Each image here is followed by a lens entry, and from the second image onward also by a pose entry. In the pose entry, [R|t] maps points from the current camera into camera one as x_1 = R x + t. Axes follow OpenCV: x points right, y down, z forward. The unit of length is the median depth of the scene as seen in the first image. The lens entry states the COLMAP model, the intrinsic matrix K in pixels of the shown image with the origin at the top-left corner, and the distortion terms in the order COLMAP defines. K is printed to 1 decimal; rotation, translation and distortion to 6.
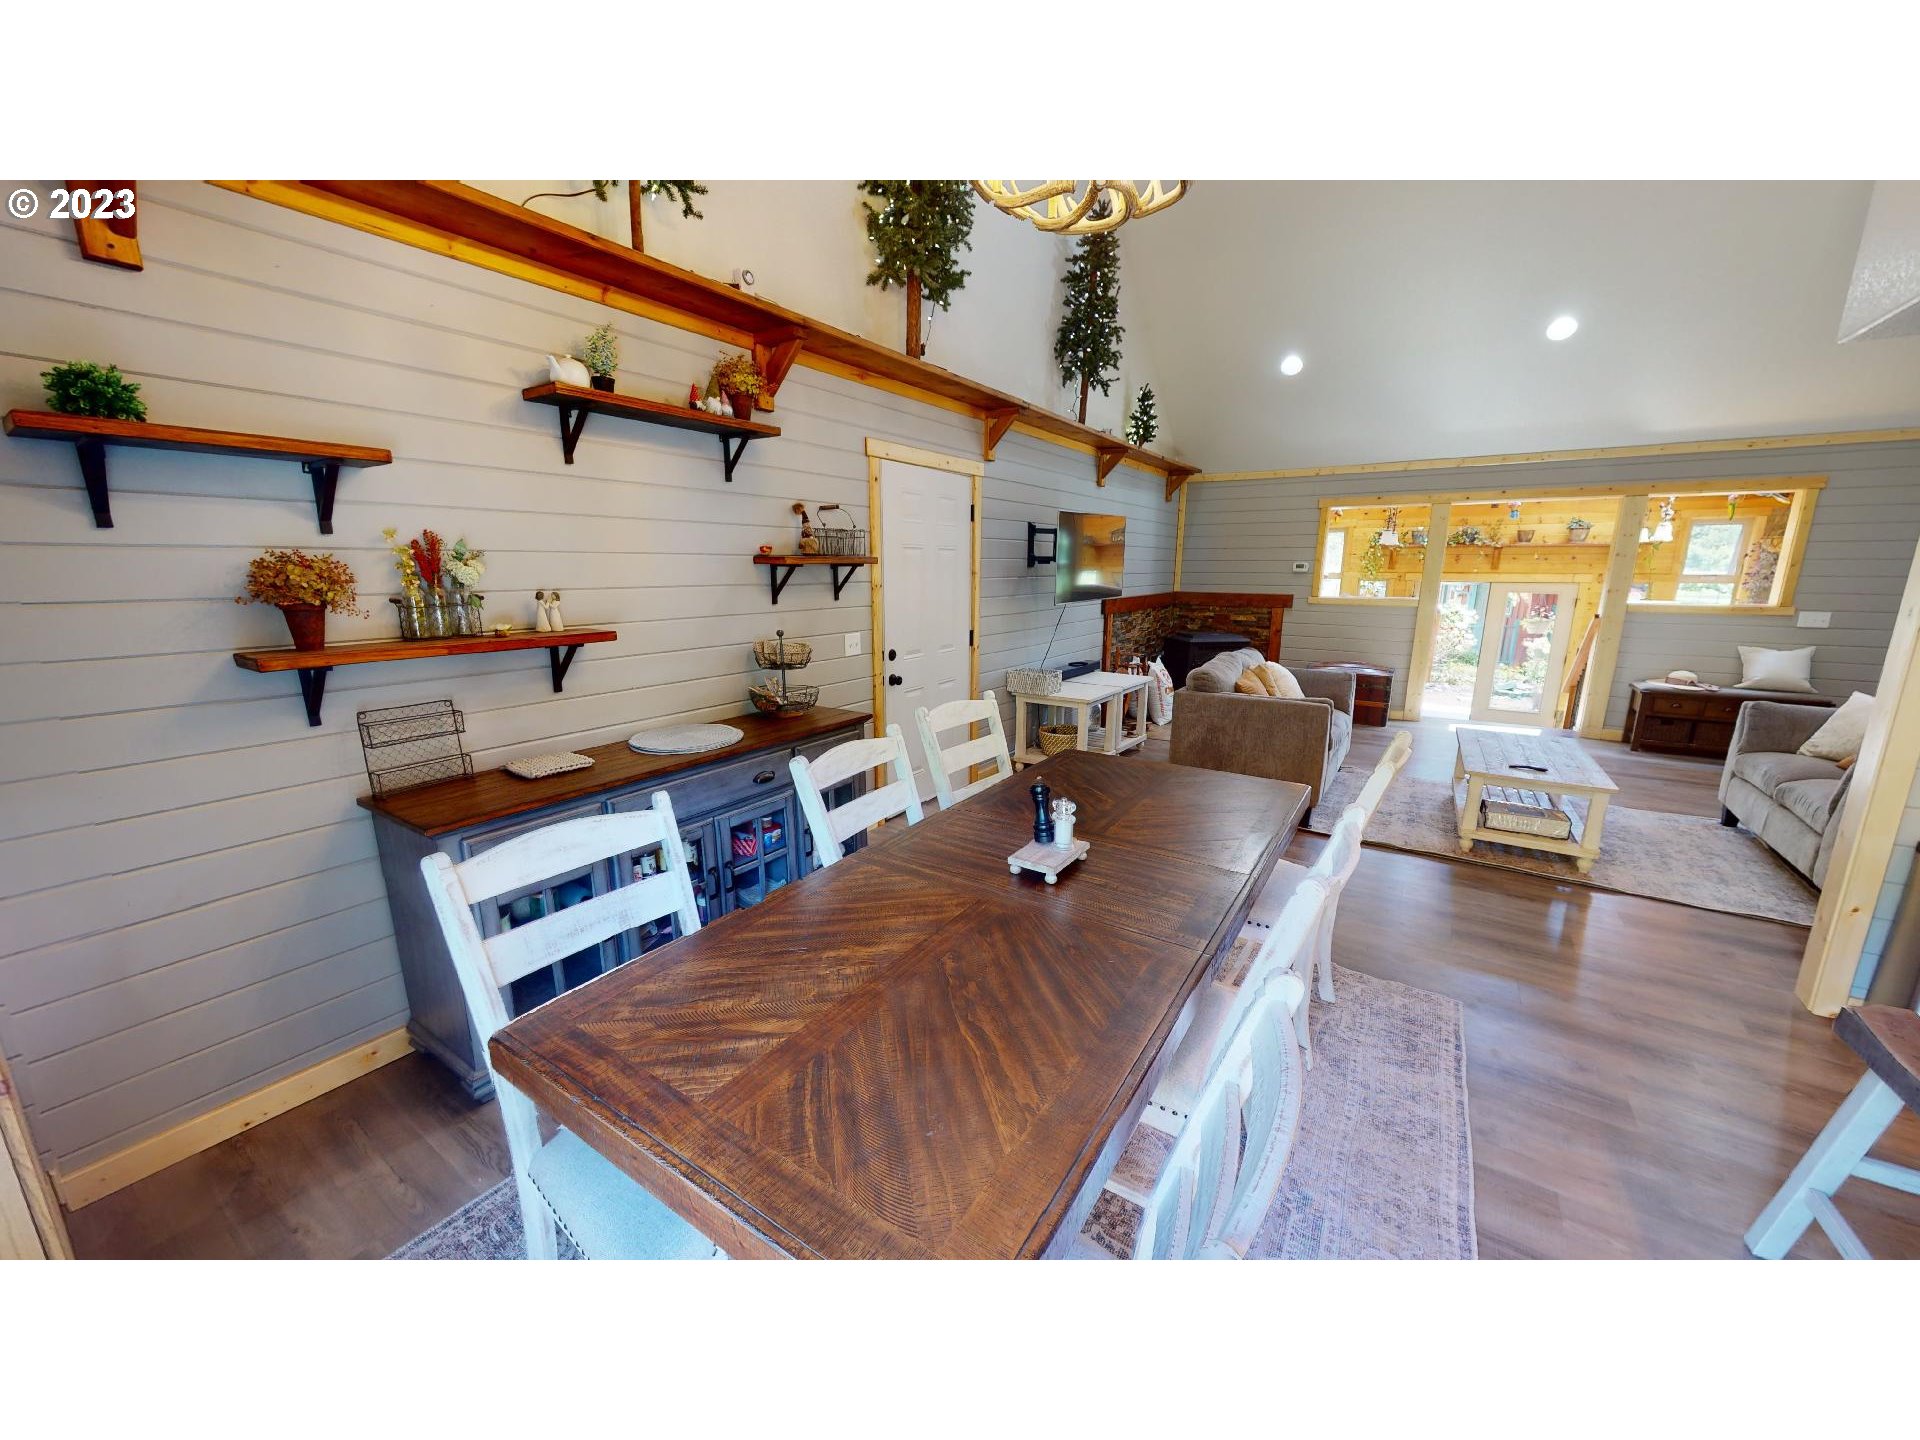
lens RADIAL K [[714.1, 0, 959.9], [0, 714.1, 722.0], [0, 0, 1]] dist [-0.000292, 0.000133]
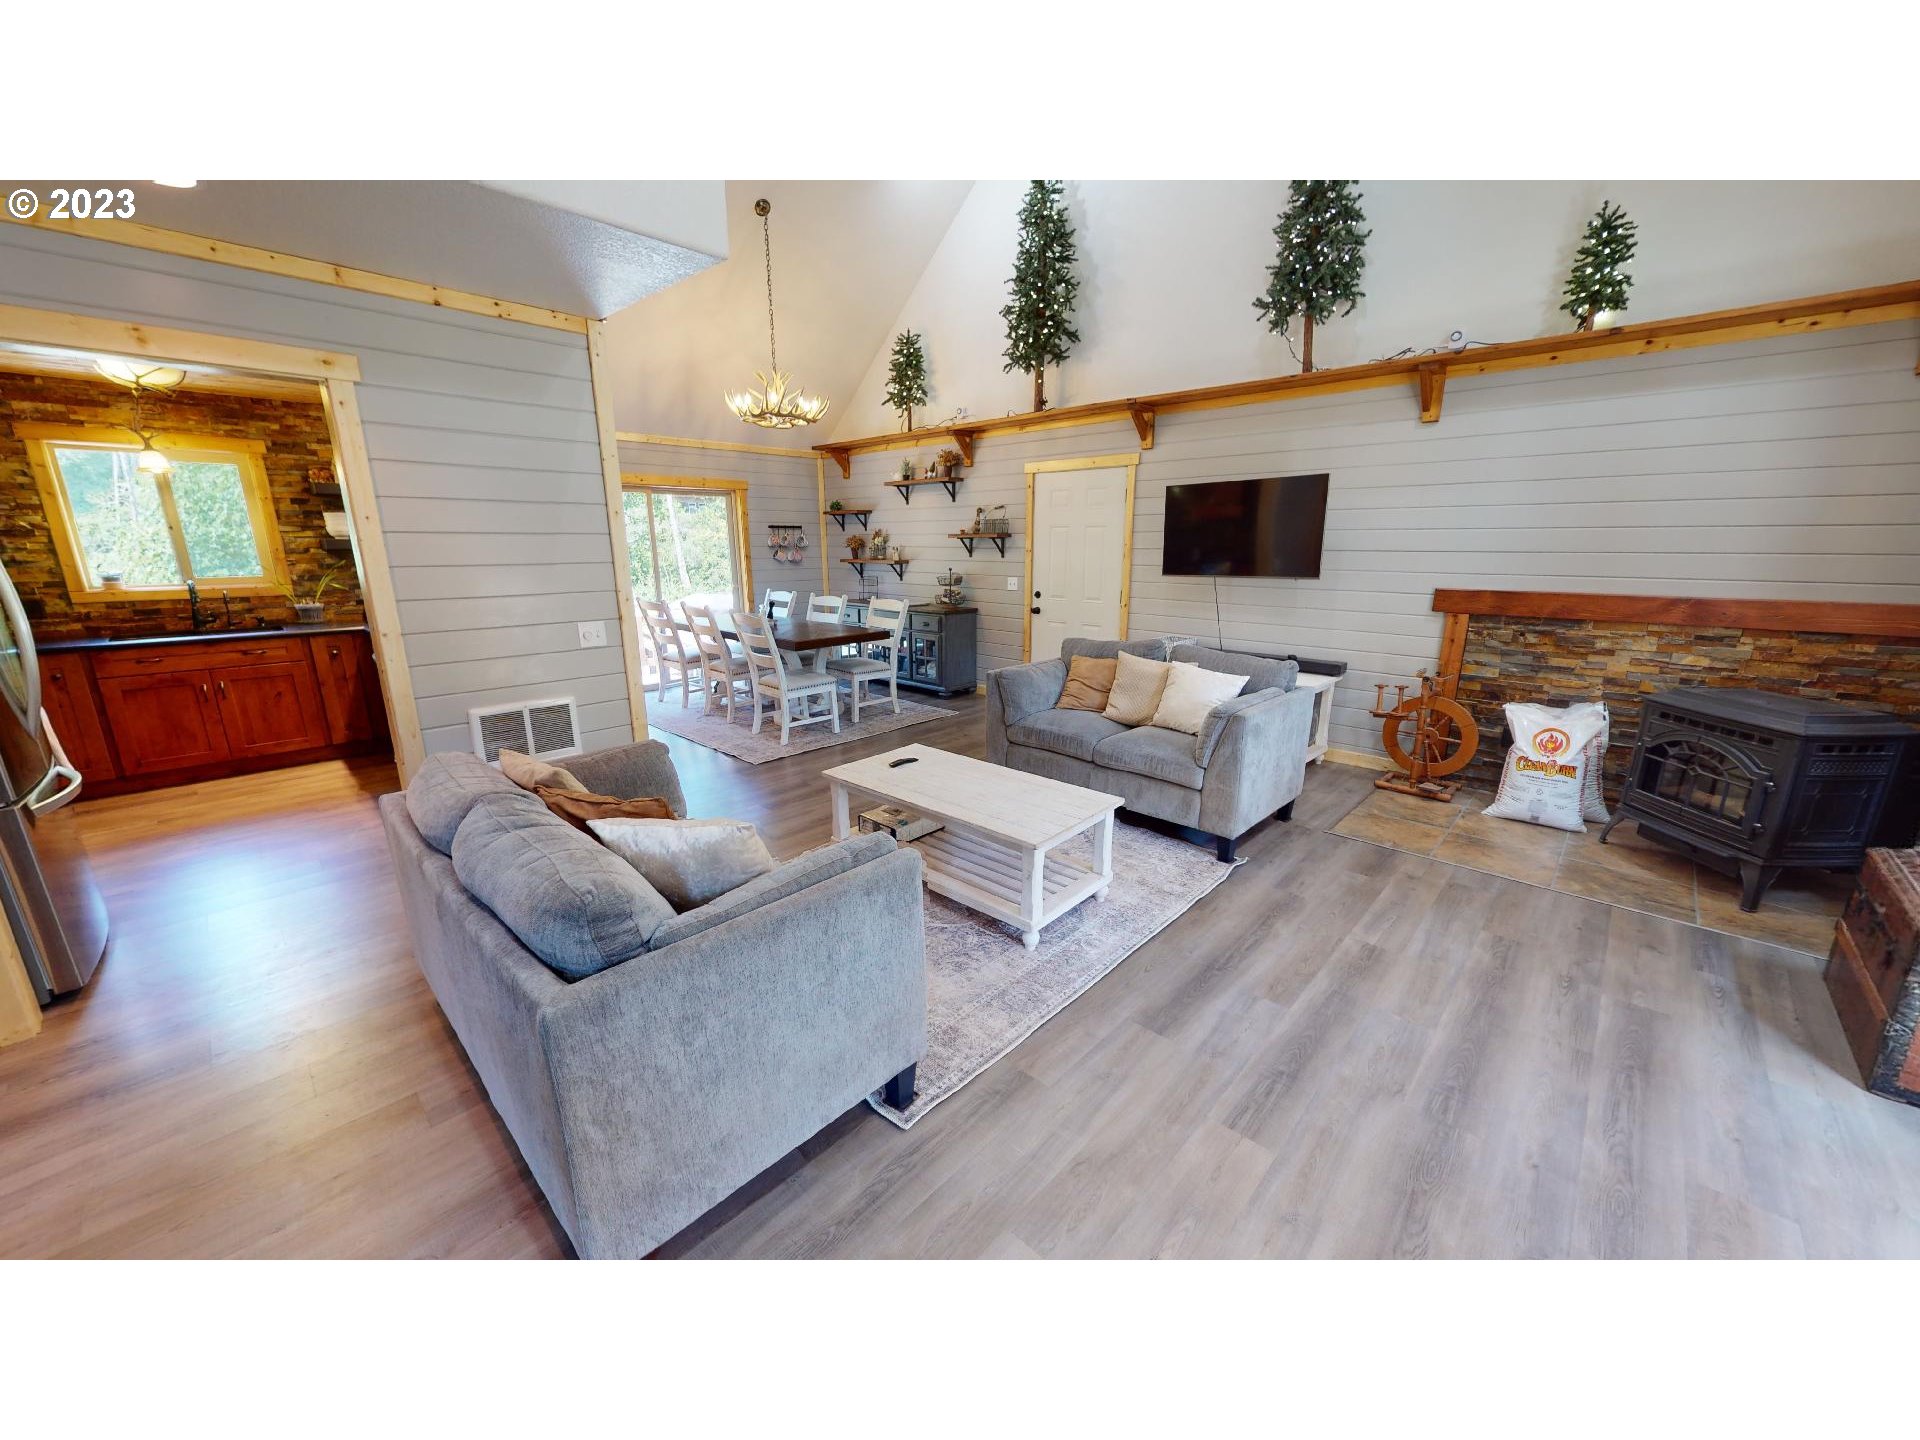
lens RADIAL K [[714.1, 0, 959.9], [0, 714.1, 722.0], [0, 0, 1]] dist [-0.000292, 0.000133]
pose [[-0.174134, 0.241806, -0.954572, 1.134109], [-0.211665, 0.937532, 0.276102, -0.171891], [0.961704, 0.250128, -0.112074, 0.803784]]
